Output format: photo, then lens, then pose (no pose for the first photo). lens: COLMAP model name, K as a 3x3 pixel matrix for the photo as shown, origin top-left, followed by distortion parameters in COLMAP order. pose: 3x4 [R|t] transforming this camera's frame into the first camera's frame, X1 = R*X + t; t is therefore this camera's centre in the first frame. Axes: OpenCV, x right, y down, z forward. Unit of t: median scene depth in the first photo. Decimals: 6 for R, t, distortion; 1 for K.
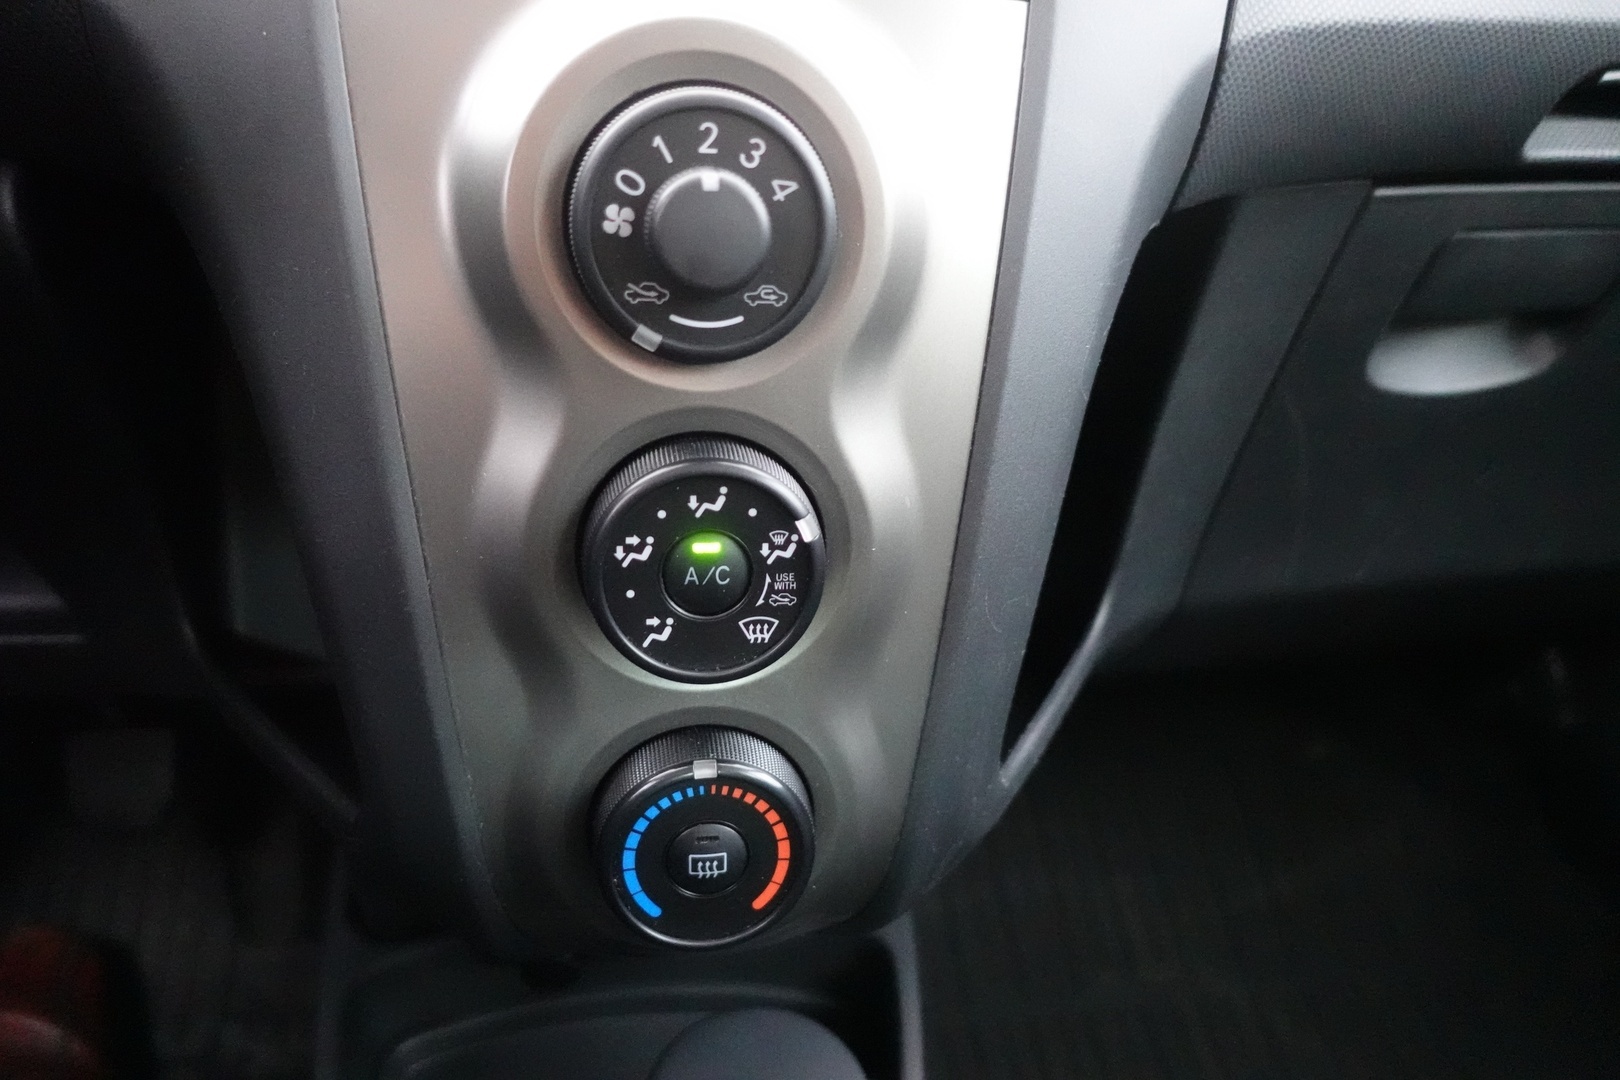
lens RADIAL K [[1088.2, 0, 810.0], [0, 1088.2, 540.0], [0, 0, 1]] dist [-0.008790, 0.001040]
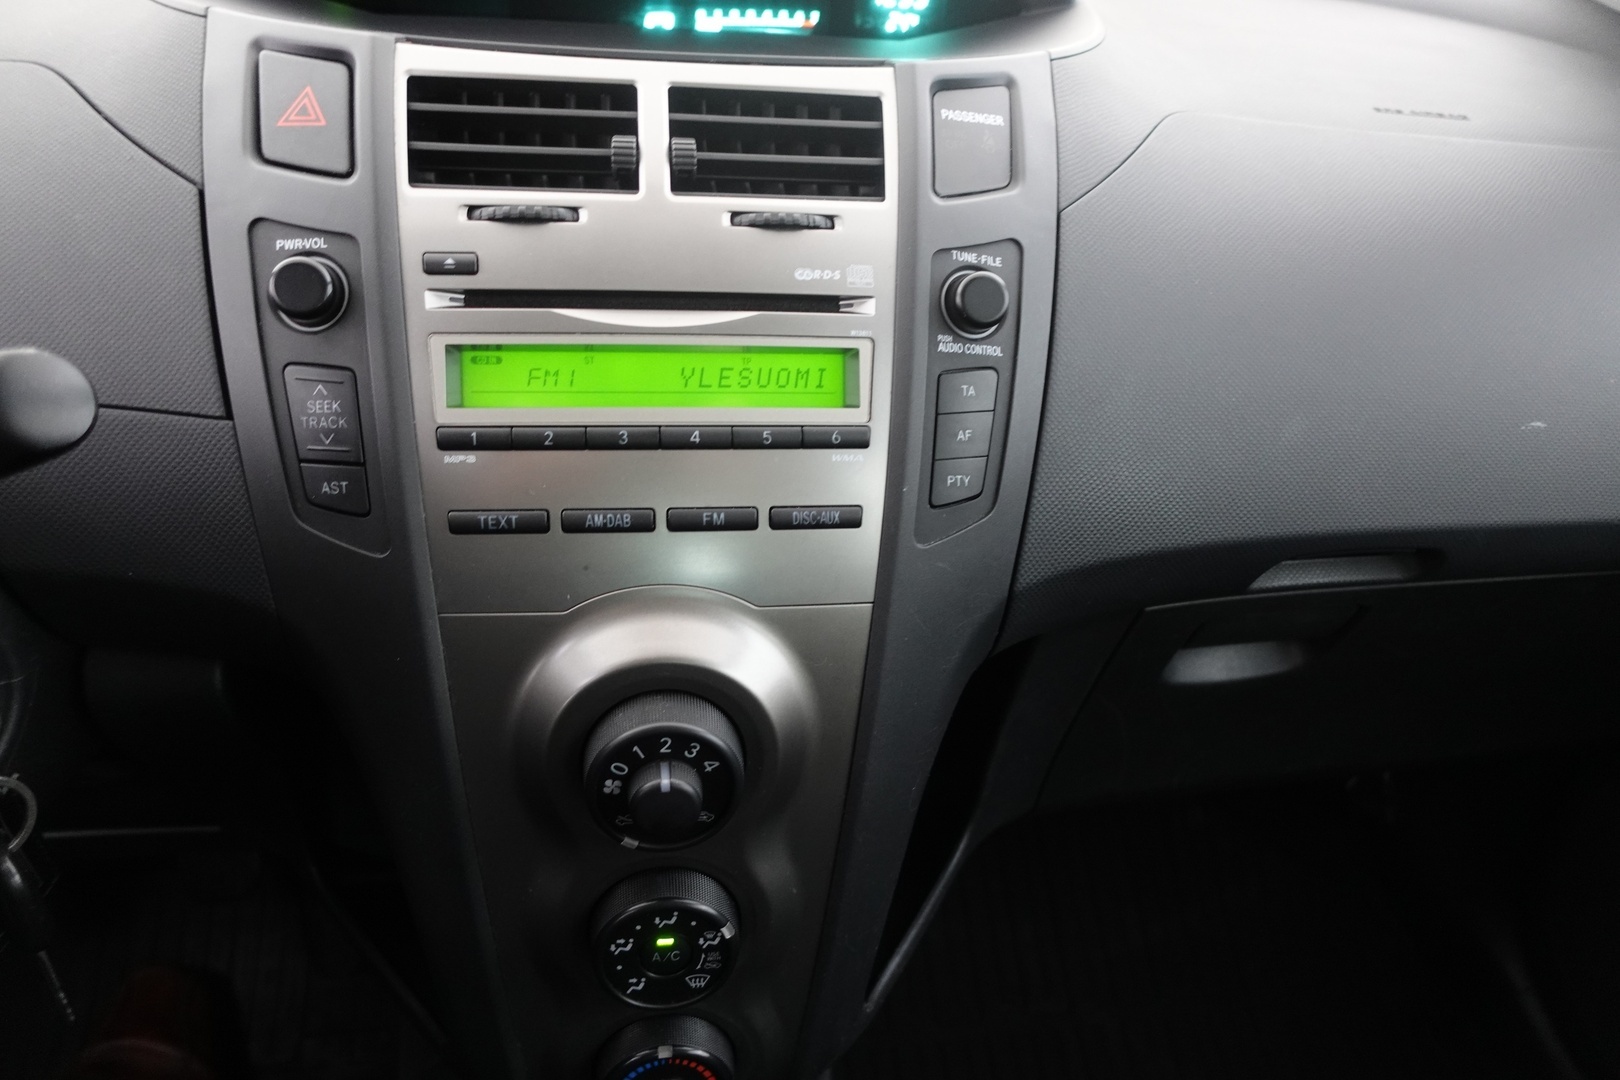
lens RADIAL K [[1088.2, 0, 810.0], [0, 1088.2, 540.0], [0, 0, 1]] dist [-0.008790, 0.001040]
pose [[0.999764, 0.021514, 0.002977, 0.105270], [-0.021704, 0.994729, 0.100216, -0.764015], [-0.000805, -0.100257, 0.994961, -0.575921]]
